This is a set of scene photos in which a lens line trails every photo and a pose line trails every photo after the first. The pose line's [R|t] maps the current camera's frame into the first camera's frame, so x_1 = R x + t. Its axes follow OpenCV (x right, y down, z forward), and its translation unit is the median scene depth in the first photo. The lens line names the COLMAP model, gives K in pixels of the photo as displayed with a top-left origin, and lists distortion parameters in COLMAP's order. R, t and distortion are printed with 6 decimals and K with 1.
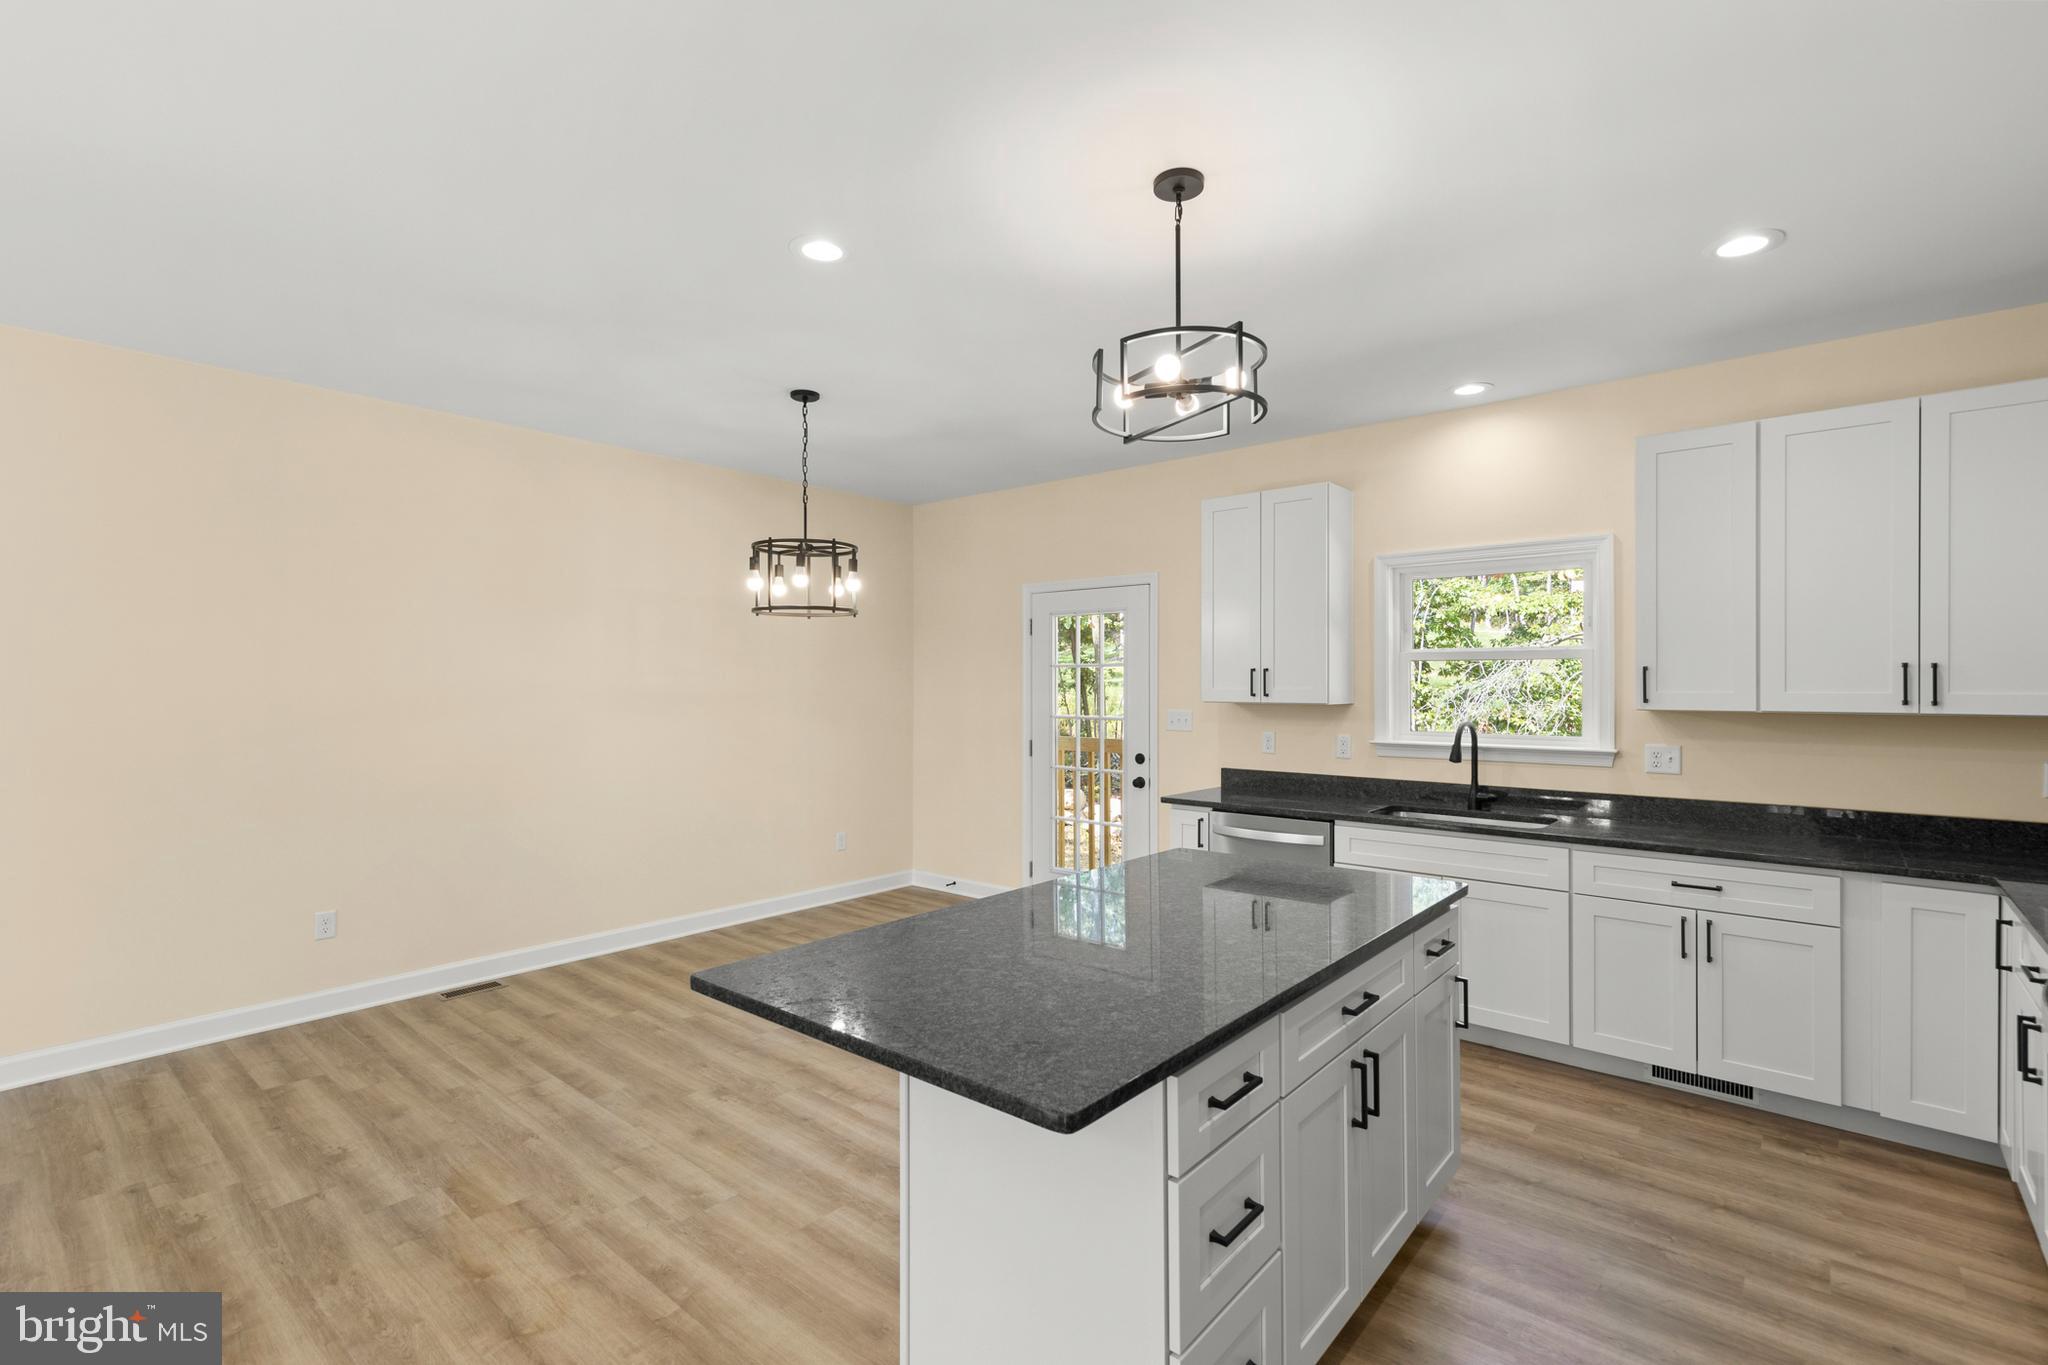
lens RADIAL K [[932.5, 0, 1024.4], [0, 932.5, 687.0], [0, 0, 1]] dist [0.007936, -0.001159]
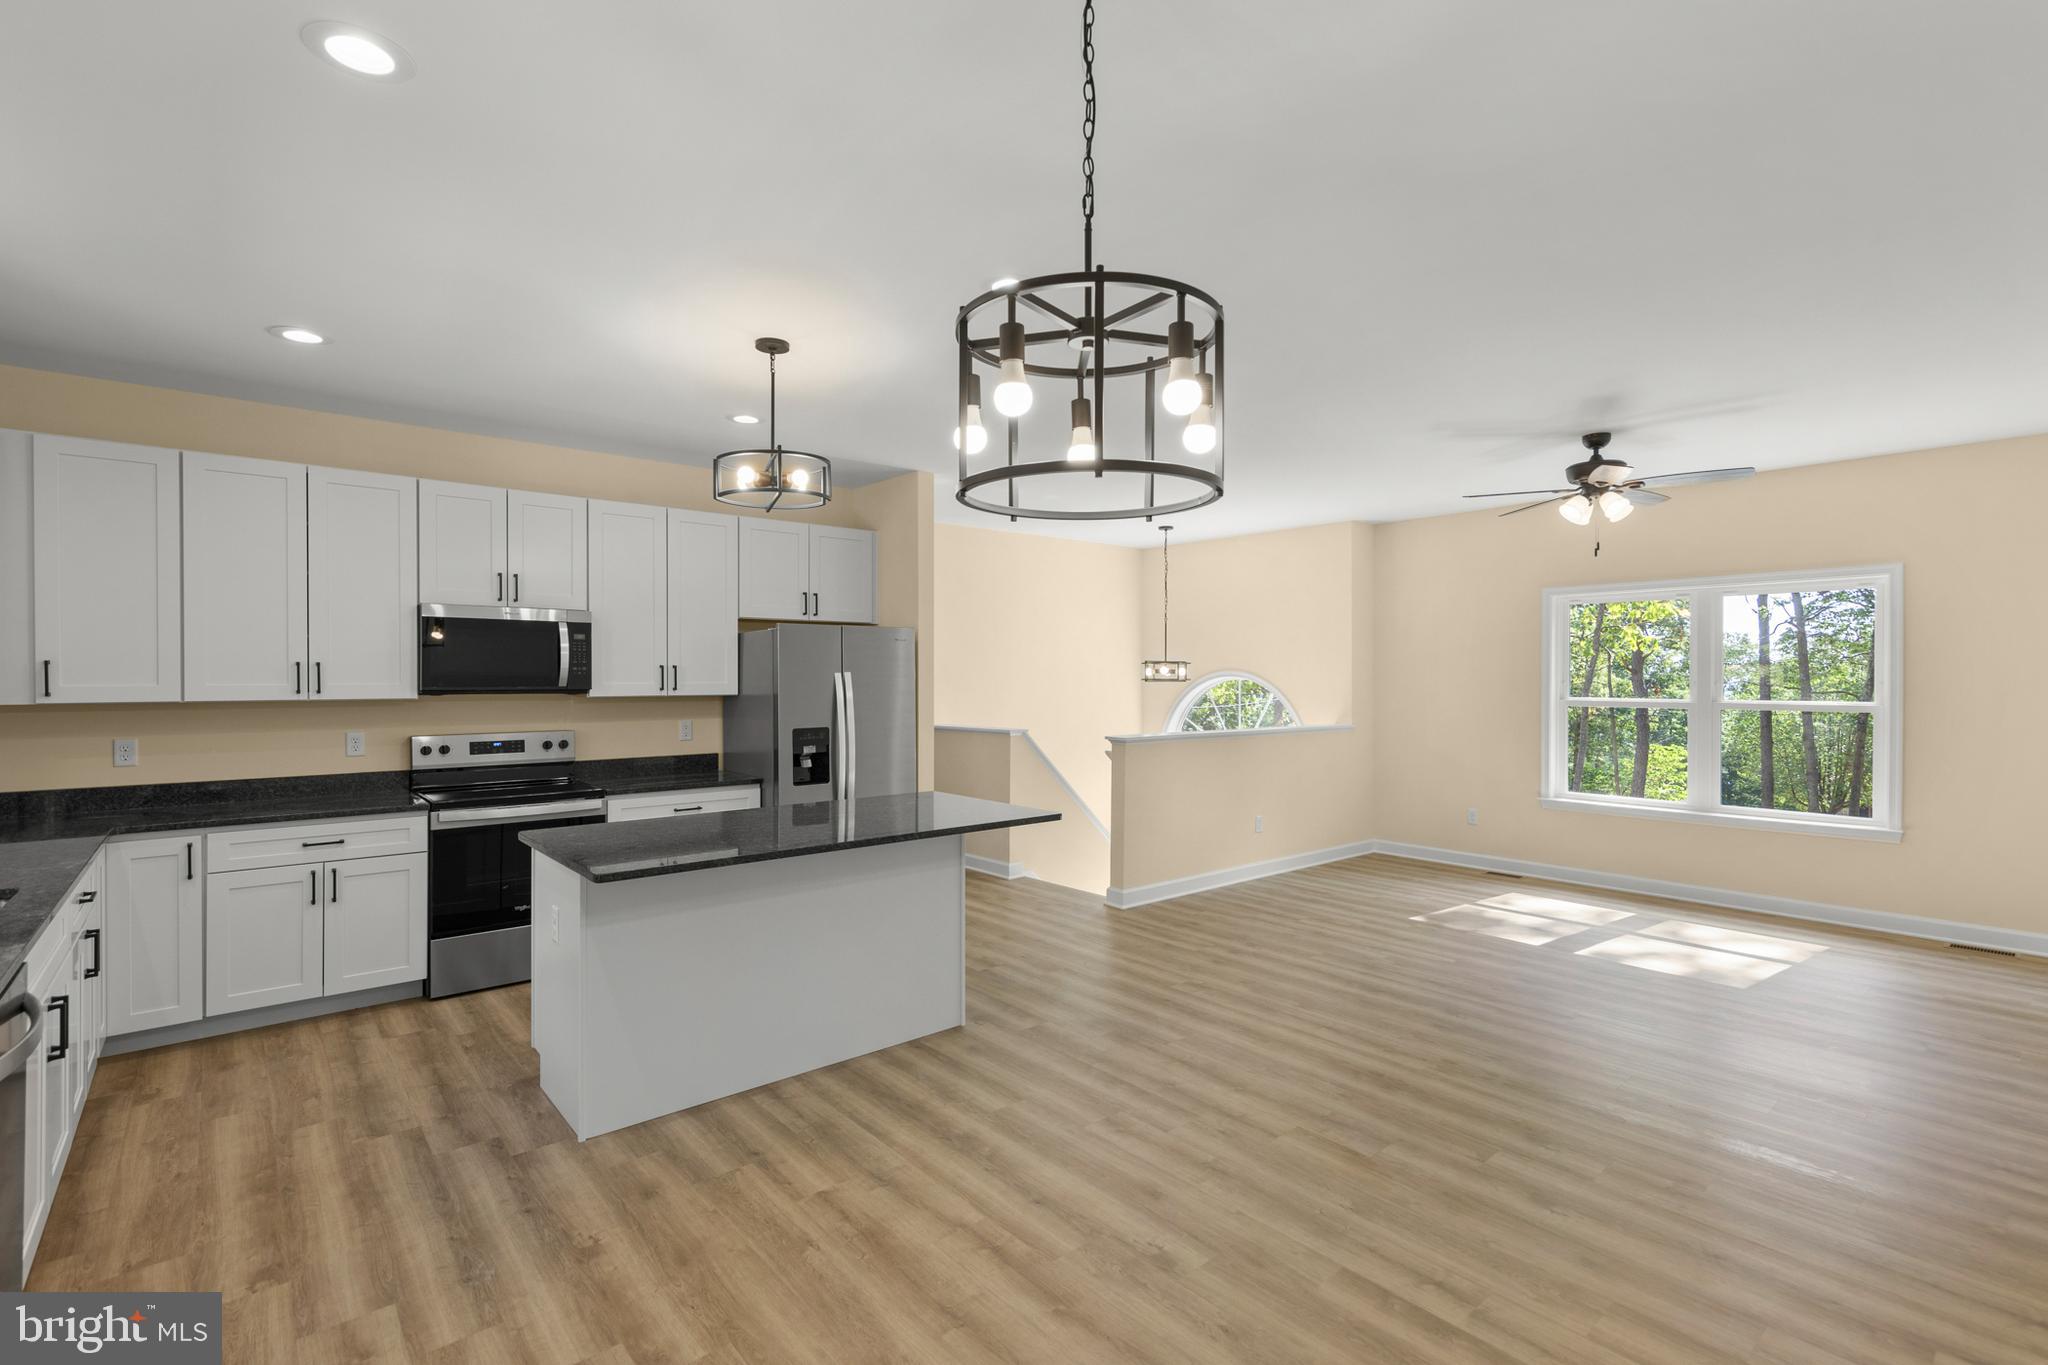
lens RADIAL K [[932.5, 0, 1015.3], [0, 932.5, 672.7], [0, 0, 1]] dist [0.007936, -0.001159]
pose [[-0.986440, 0.002041, 0.164107, -0.340743], [0.002176, 0.999997, 0.000642, -0.008034], [-0.164106, 0.000990, -0.986442, 1.763475]]
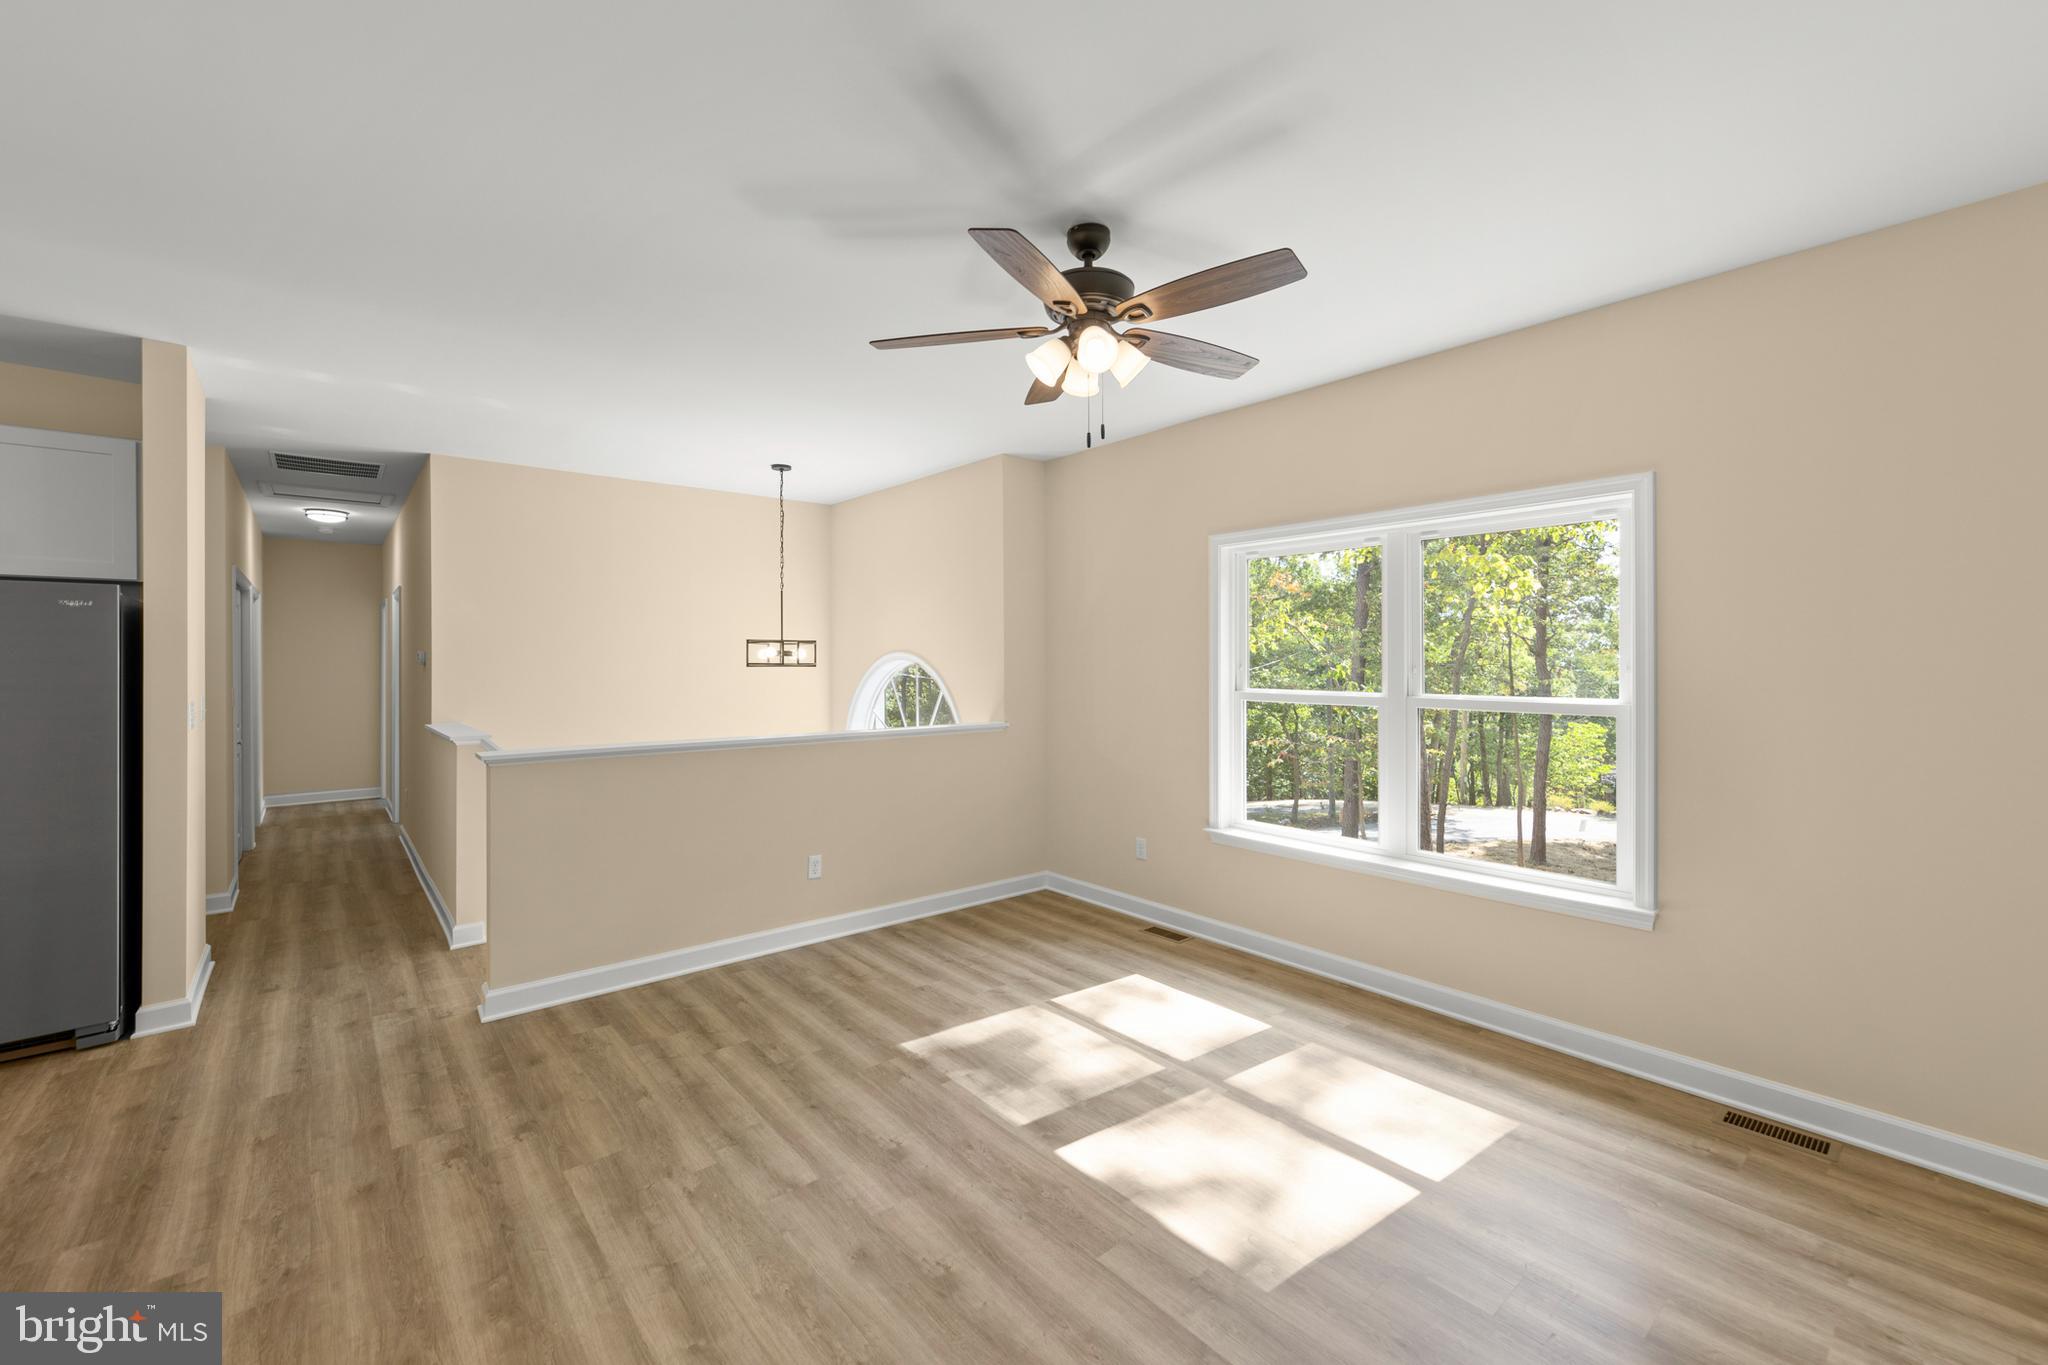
lens RADIAL K [[829.9, 0, 1028.8], [0, 829.9, 662.8], [0, 0, 1]] dist [-0.000394, 0.001339]
pose [[-0.988139, 0.003012, 0.153529, -1.084846], [0.004602, 0.999939, 0.010007, -0.005023], [-0.153490, 0.010595, -0.988093, 0.863314]]
